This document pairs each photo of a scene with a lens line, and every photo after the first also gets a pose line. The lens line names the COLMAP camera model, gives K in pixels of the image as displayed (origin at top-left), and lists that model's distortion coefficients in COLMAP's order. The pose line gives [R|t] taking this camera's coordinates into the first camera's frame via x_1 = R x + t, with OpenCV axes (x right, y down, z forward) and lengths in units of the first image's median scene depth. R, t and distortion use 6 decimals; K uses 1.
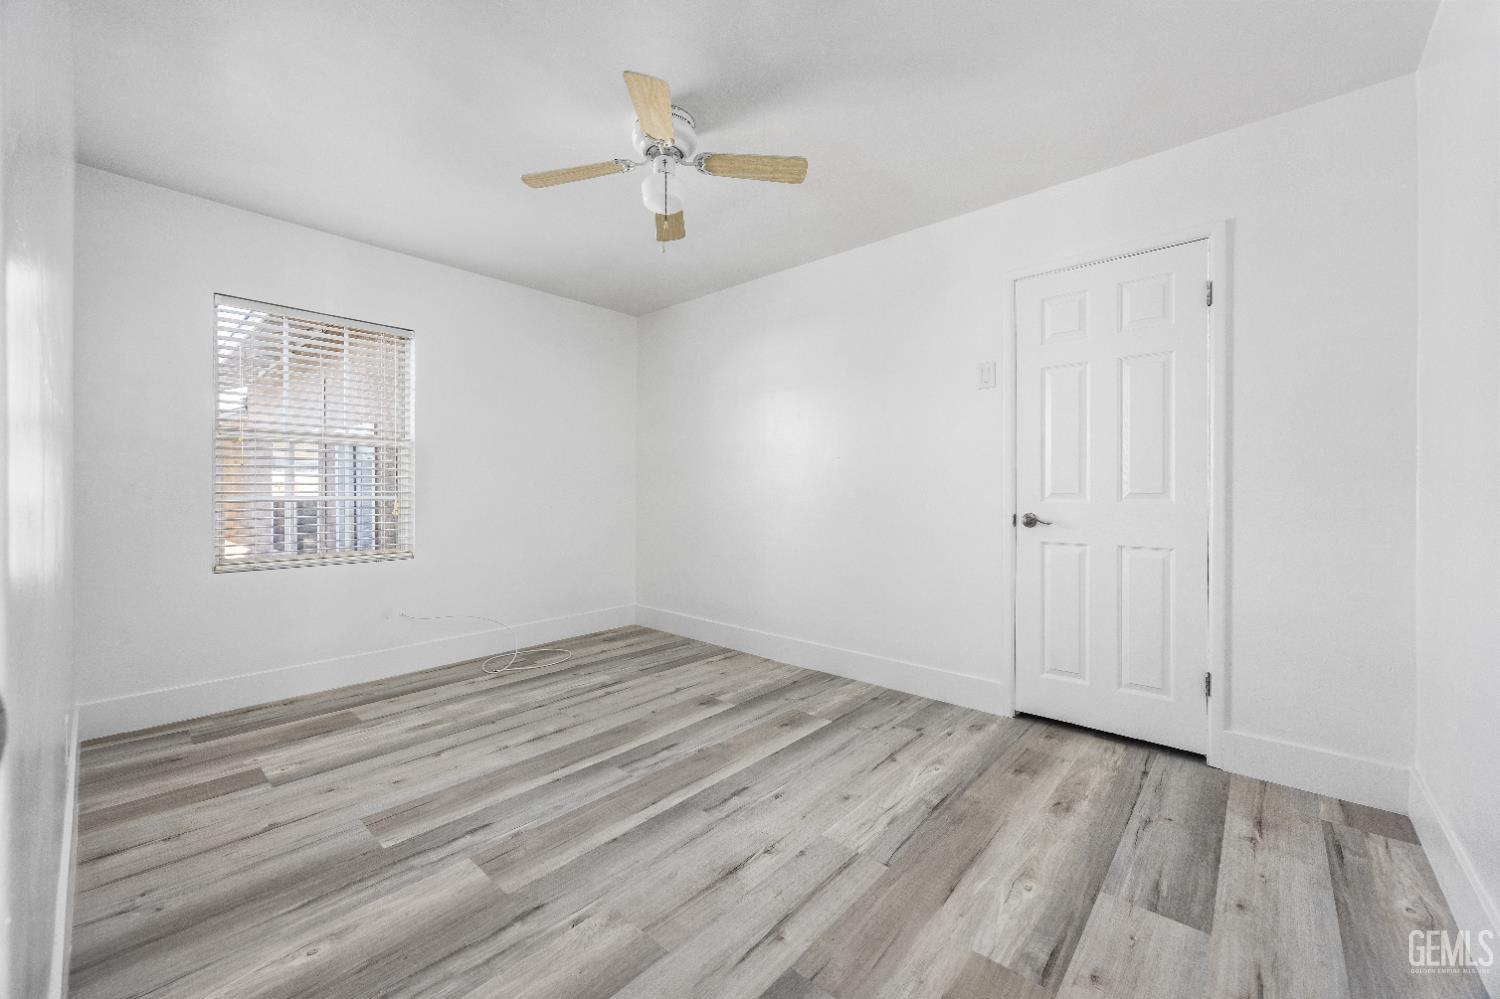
lens RADIAL K [[584.5, 0, 747.0], [0, 584.5, 493.1], [0, 0, 1]] dist [-0.003304, 0.000517]
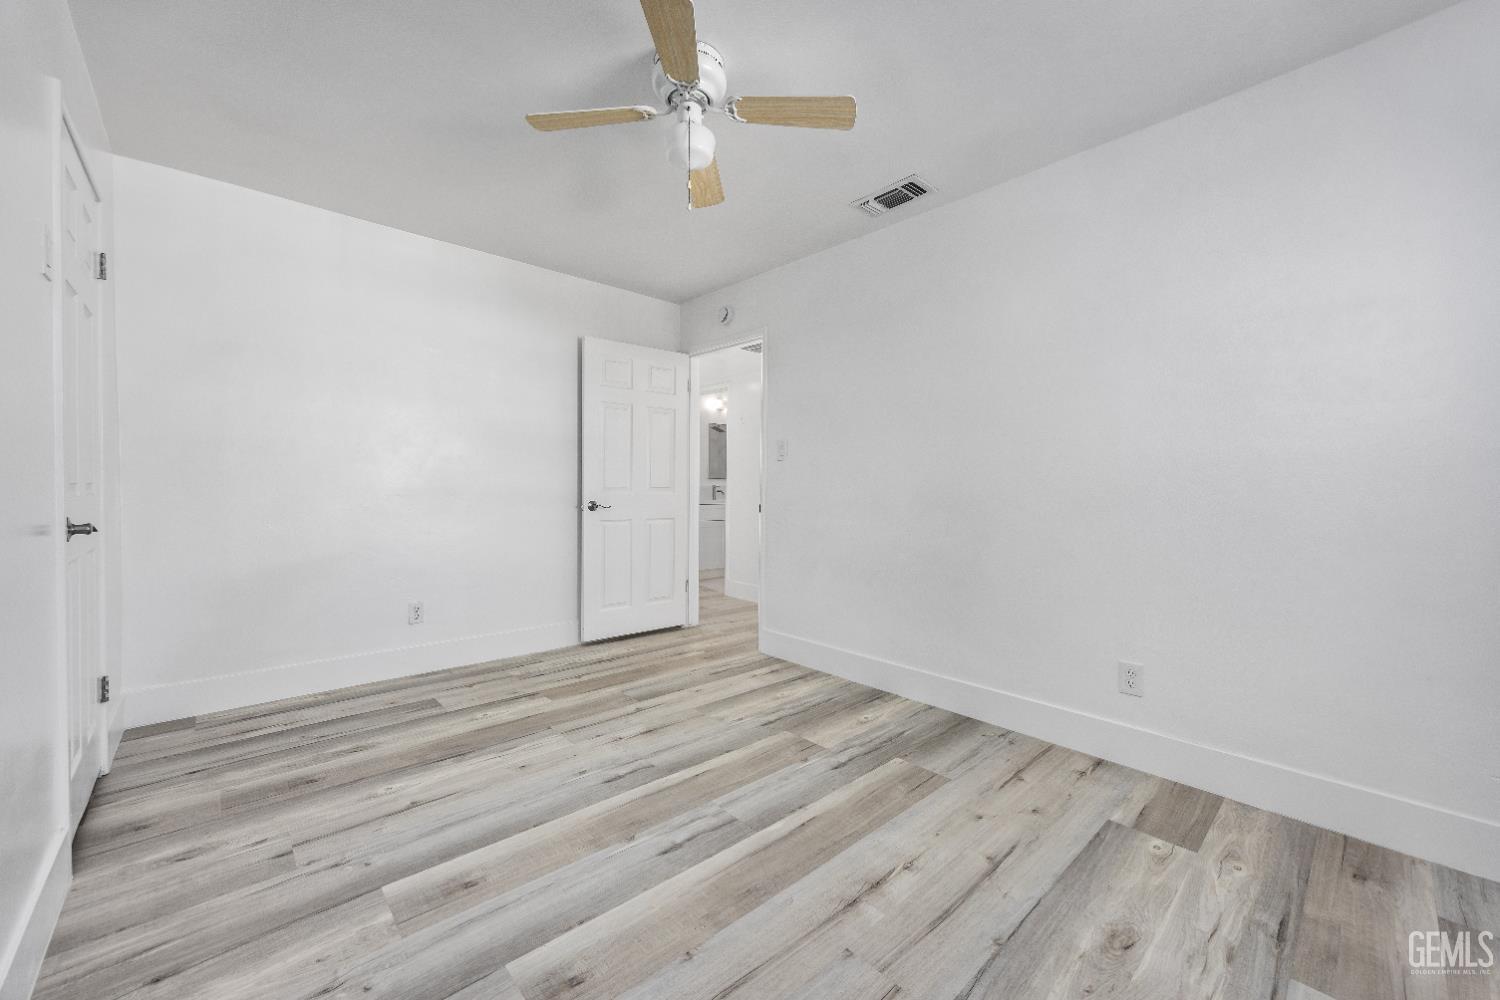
lens RADIAL K [[584.5, 0, 746.8], [0, 584.5, 497.5], [0, 0, 1]] dist [-0.003304, 0.000517]
pose [[-0.995287, -0.017200, 0.095432, -0.345702], [-0.015609, 0.999727, 0.017393, -0.006334], [-0.095705, 0.015822, -0.995284, 2.058860]]
